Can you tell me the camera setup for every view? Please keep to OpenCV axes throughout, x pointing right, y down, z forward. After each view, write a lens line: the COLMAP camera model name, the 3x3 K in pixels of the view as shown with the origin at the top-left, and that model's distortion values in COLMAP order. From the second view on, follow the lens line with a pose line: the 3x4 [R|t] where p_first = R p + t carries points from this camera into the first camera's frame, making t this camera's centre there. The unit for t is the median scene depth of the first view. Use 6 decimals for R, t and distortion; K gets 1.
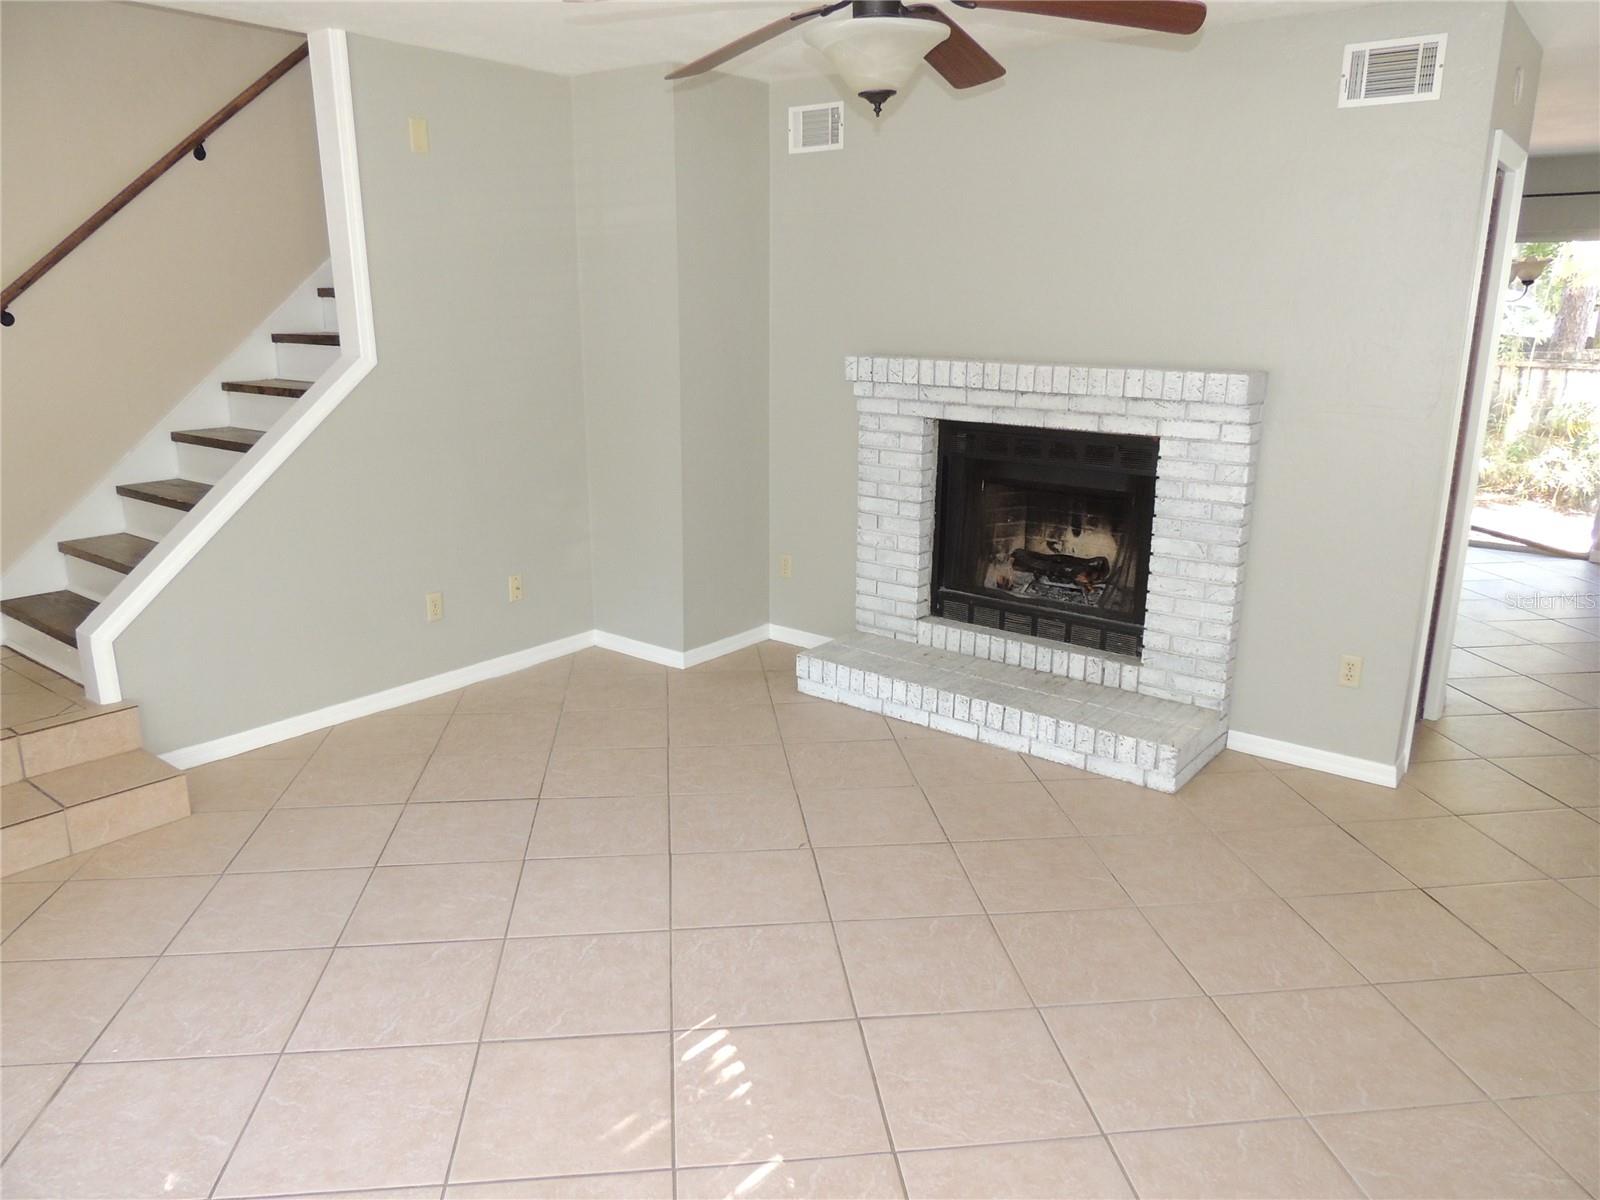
lens RADIAL K [[1138.4, 0, 804.4], [0, 1138.4, 600.3], [0, 0, 1]] dist [-0.026607, 0.005390]
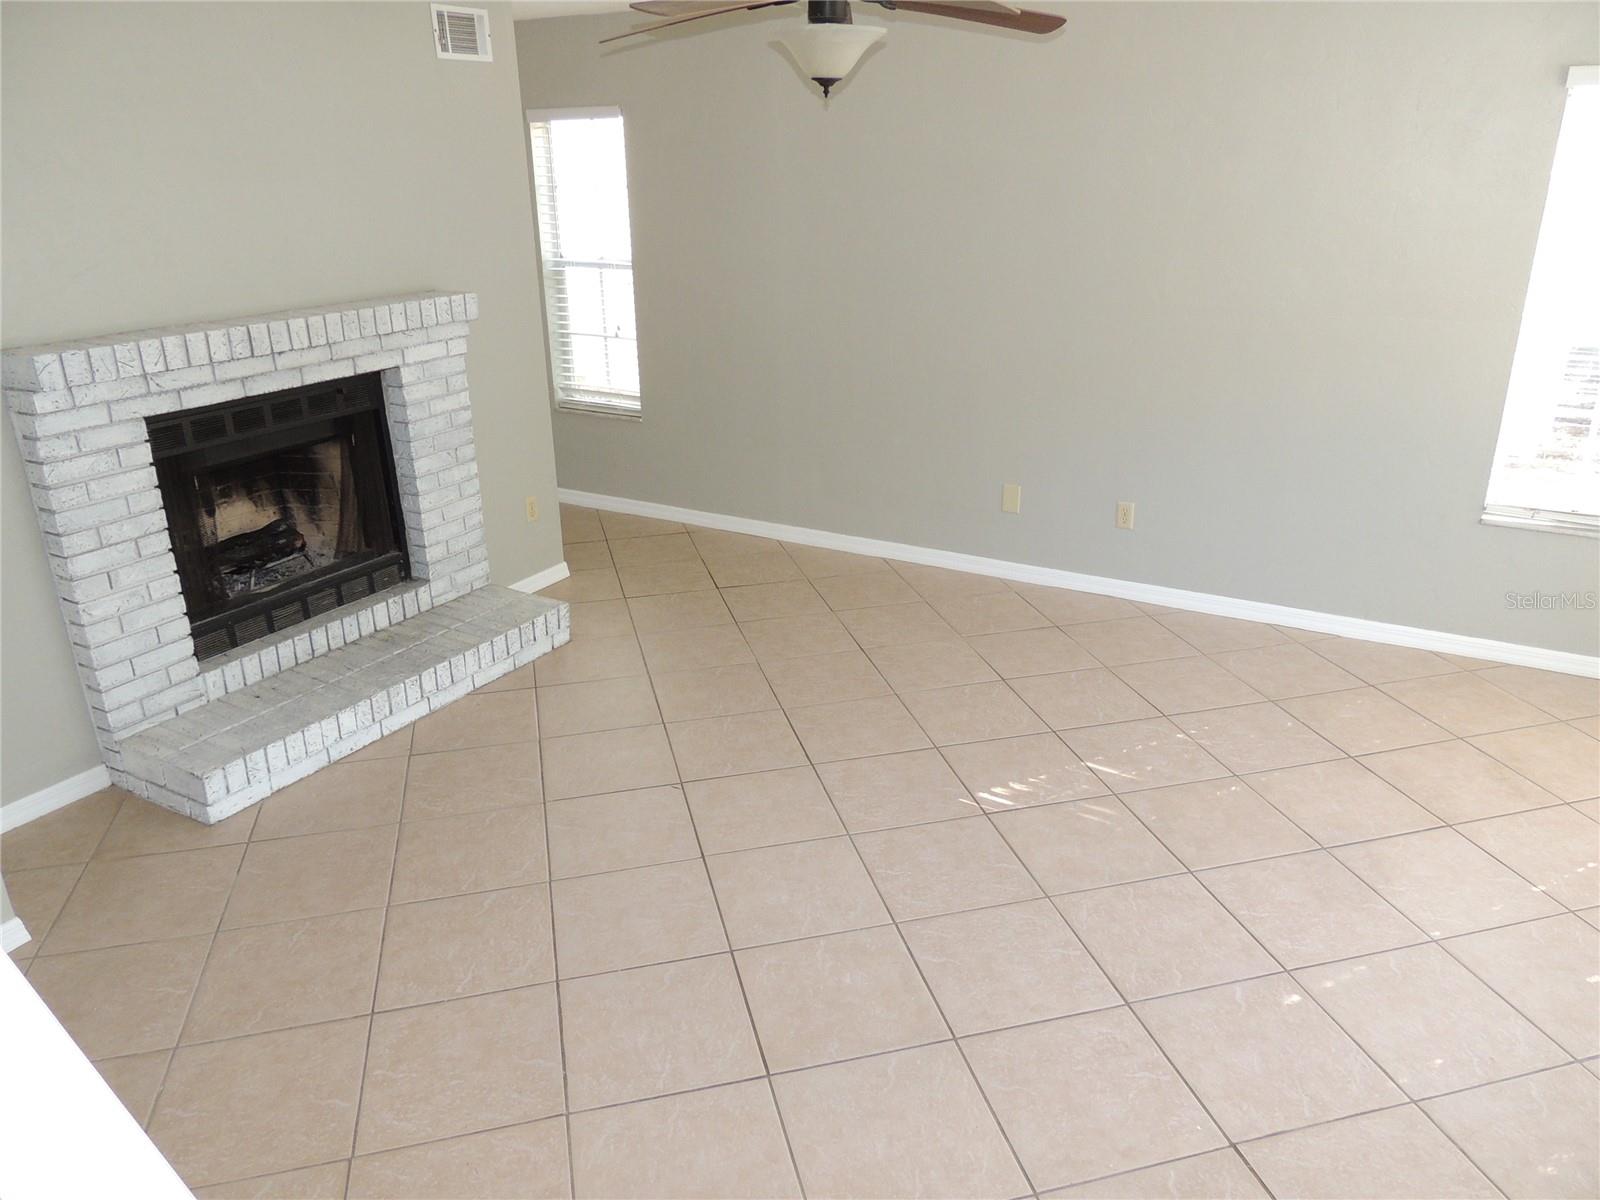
lens RADIAL K [[1138.4, 0, 798.9], [0, 1138.4, 597.9], [0, 0, 1]] dist [-0.026607, 0.005390]
pose [[-0.128198, -0.364095, 0.922497, -0.717449], [0.266380, 0.883350, 0.385662, -0.241784], [-0.955305, 0.295176, -0.016256, 0.680321]]
